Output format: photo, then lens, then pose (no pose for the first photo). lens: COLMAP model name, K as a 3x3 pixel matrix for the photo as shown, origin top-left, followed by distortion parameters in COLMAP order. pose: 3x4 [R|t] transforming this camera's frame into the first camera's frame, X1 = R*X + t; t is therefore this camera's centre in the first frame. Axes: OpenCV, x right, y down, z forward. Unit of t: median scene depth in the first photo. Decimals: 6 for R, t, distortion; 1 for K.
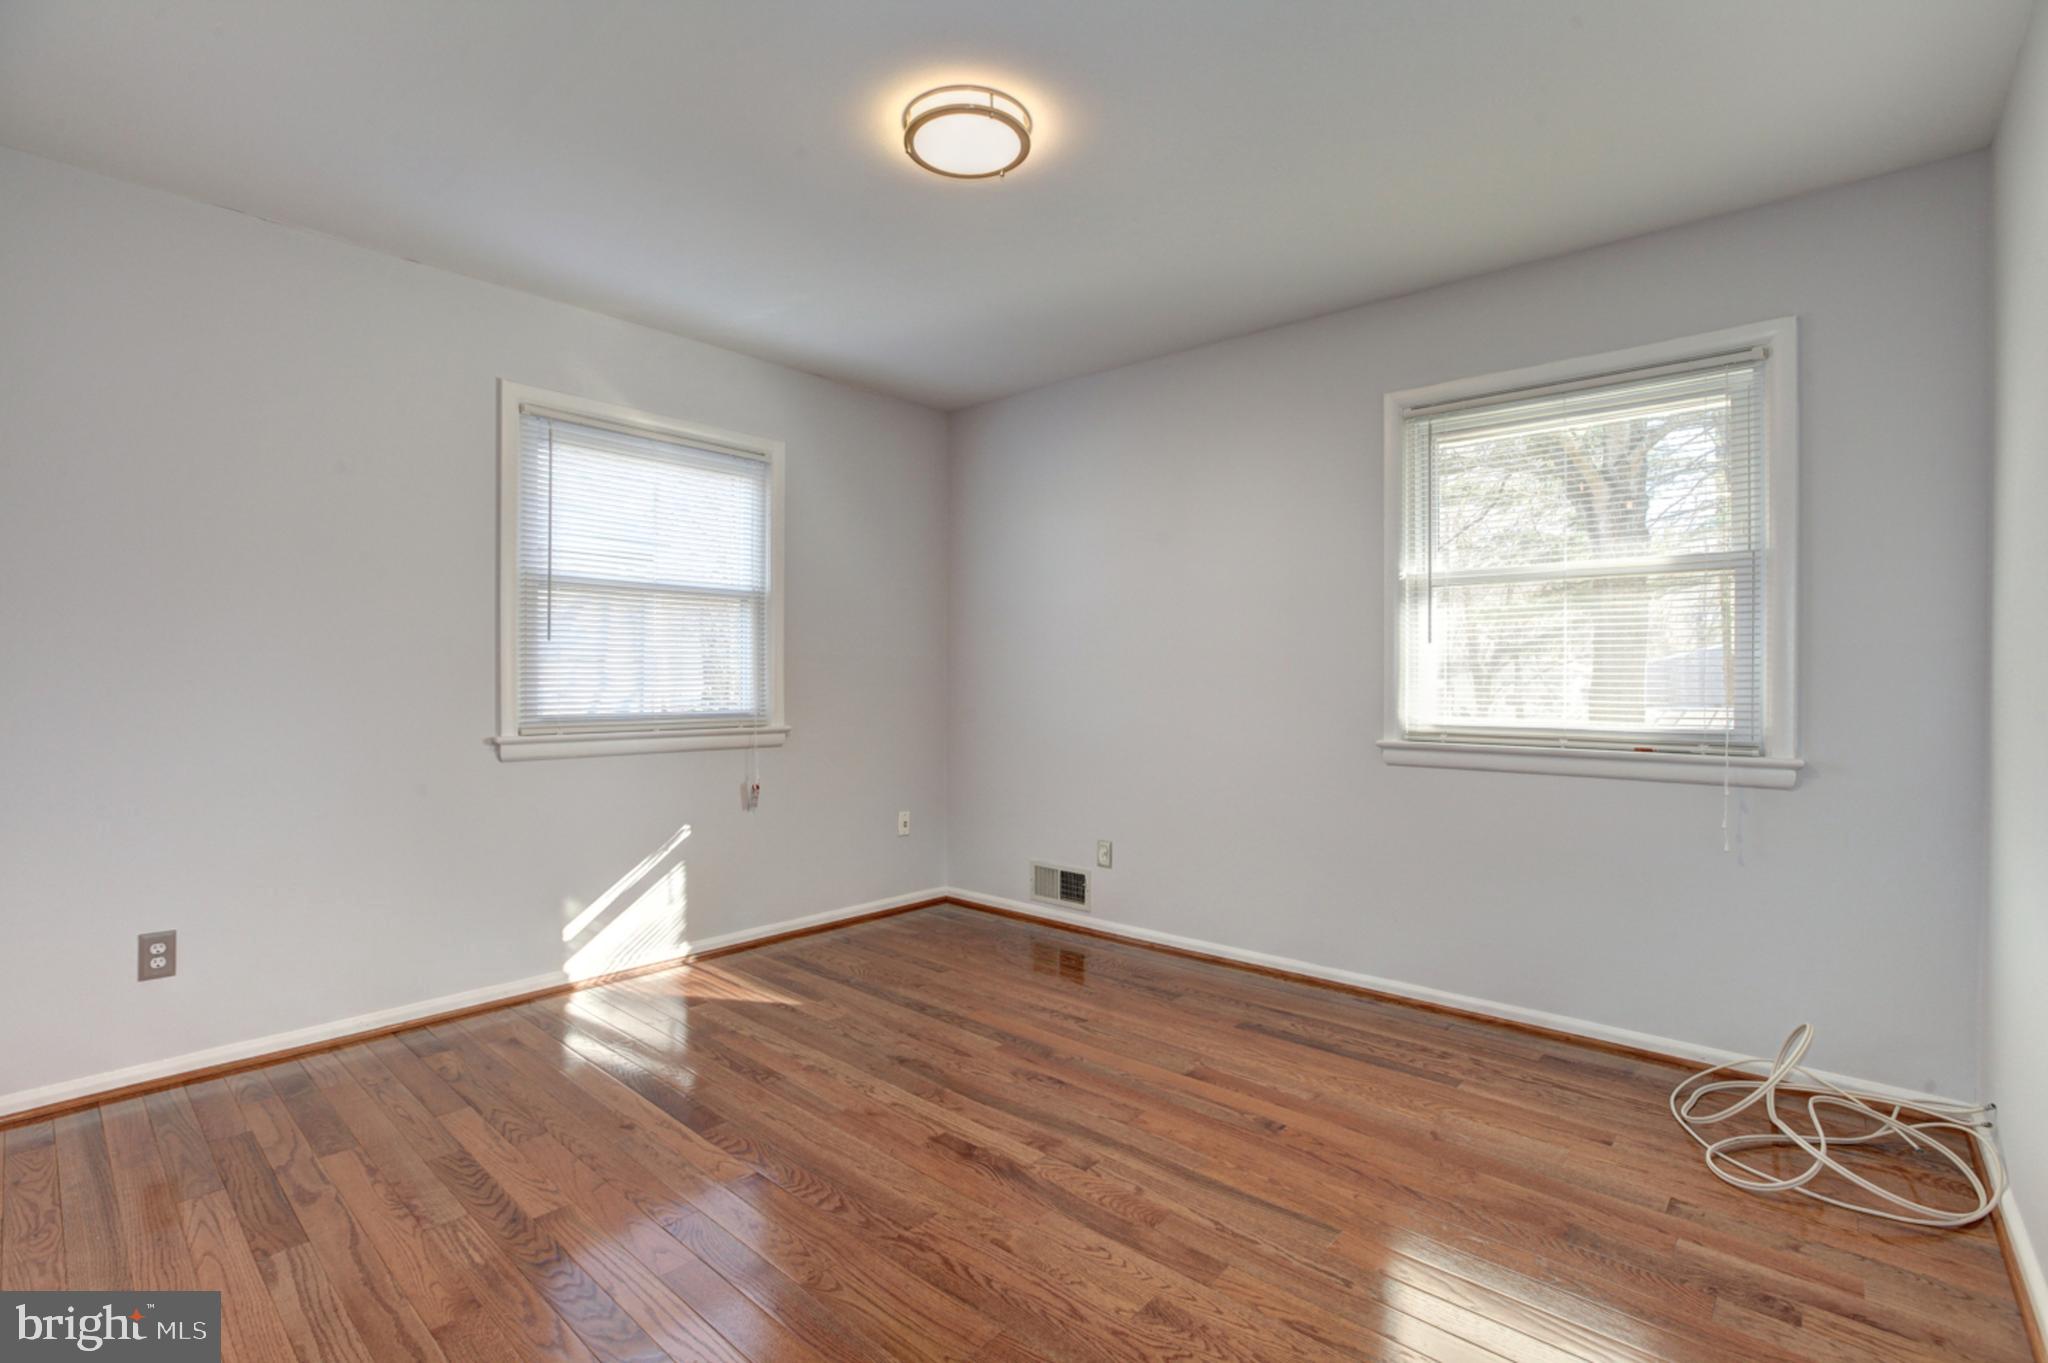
lens RADIAL K [[929.2, 0, 1027.3], [0, 929.2, 674.6], [0, 0, 1]] dist [-0.068487, 0.033281]
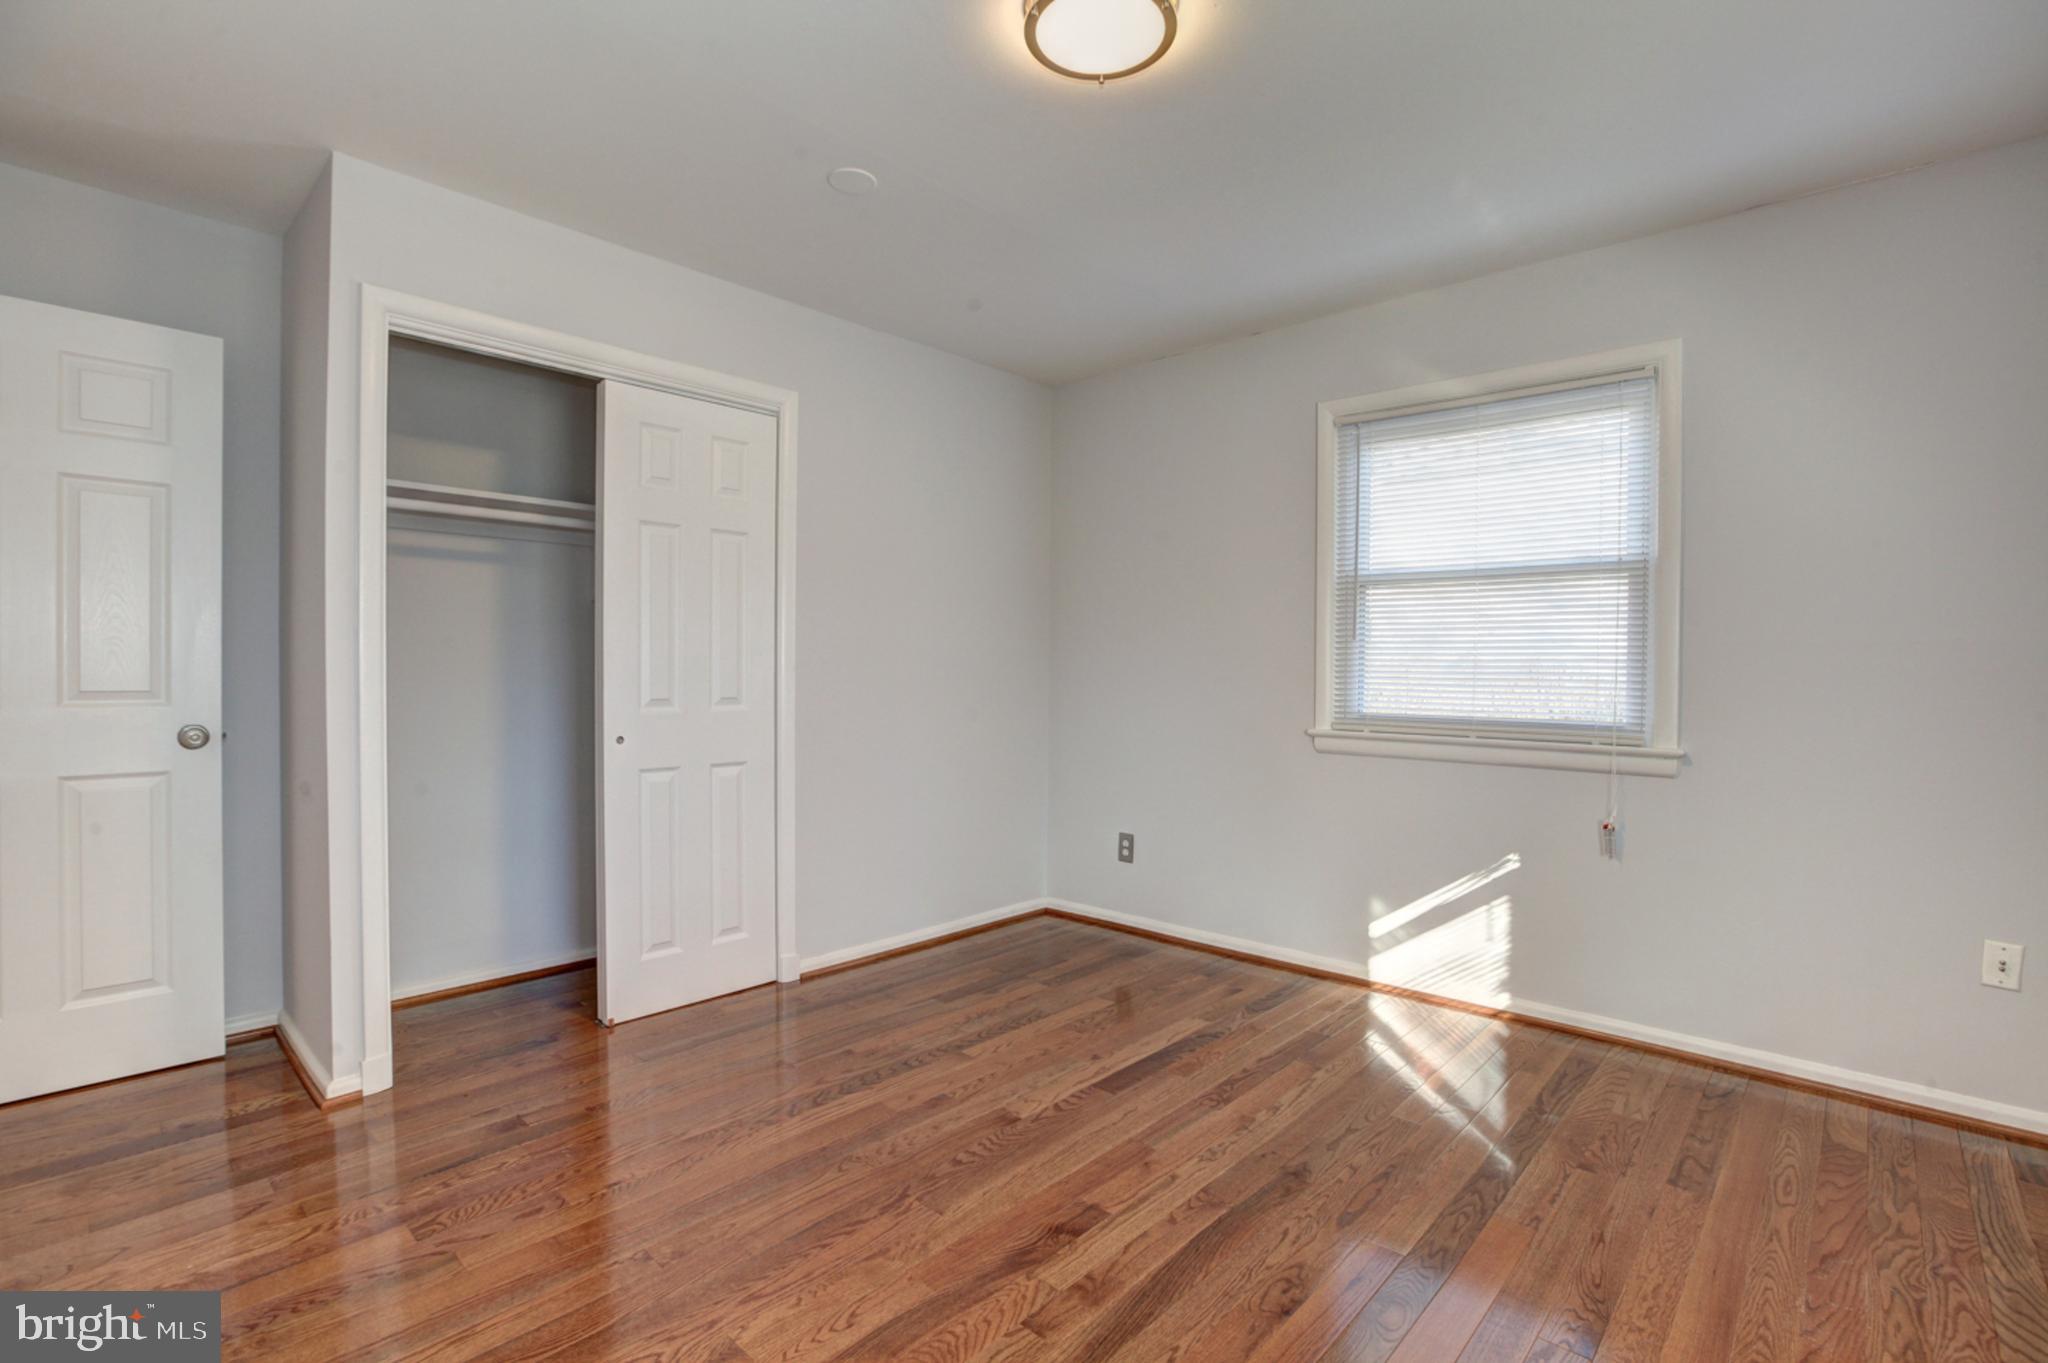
lens RADIAL K [[929.2, 0, 1027.3], [0, 929.2, 674.6], [0, 0, 1]] dist [-0.068487, 0.033281]
pose [[-0.018268, 0.003675, -0.999826, 0.519261], [-0.003490, 0.999987, 0.003739, -0.000616], [0.999827, 0.003557, -0.018254, 0.647485]]
